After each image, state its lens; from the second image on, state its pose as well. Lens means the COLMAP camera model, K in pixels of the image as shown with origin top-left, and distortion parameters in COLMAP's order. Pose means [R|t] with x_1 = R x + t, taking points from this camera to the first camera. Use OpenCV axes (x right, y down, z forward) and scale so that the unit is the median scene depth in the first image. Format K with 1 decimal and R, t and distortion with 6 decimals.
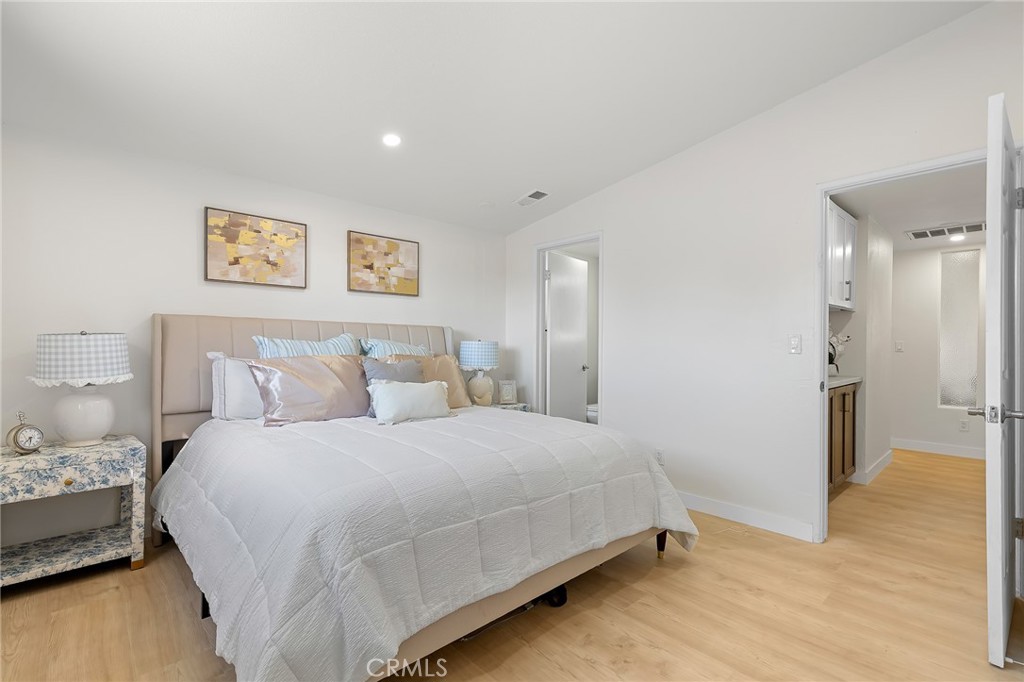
lens RADIAL K [[459.5, 0, 514.3], [0, 459.5, 343.6], [0, 0, 1]] dist [0.007723, -0.001497]
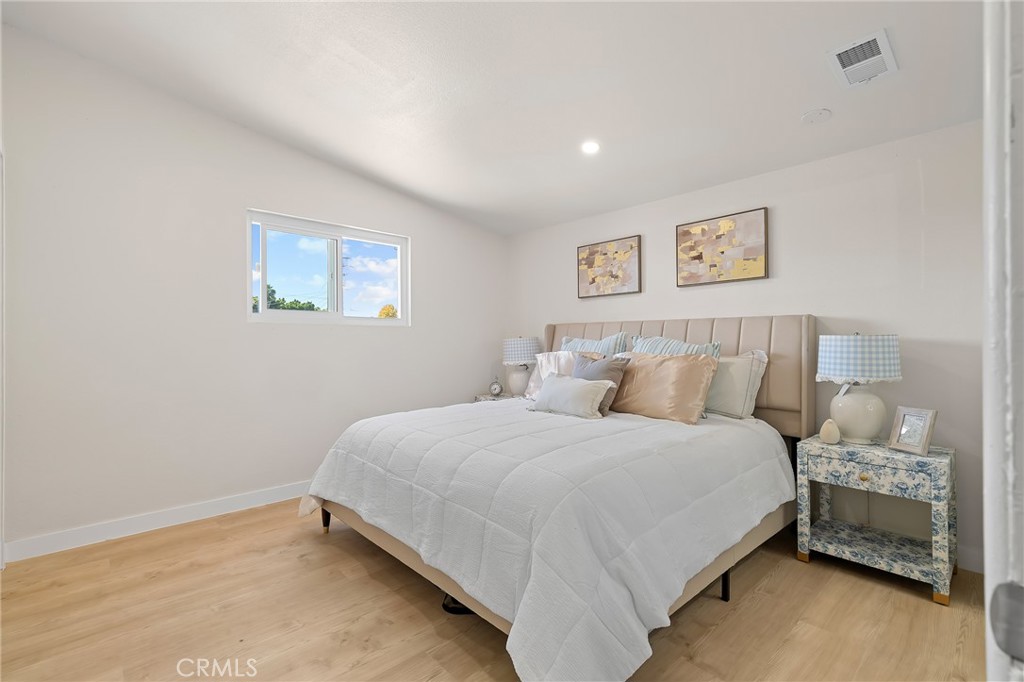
lens RADIAL K [[459.5, 0, 514.8], [0, 459.5, 344.9], [0, 0, 1]] dist [0.007723, -0.001497]
pose [[0.005345, -0.006141, -0.999967, 0.697841], [0.003464, 0.999975, -0.006122, 0.012615], [0.999980, -0.003431, 0.005366, 0.744161]]
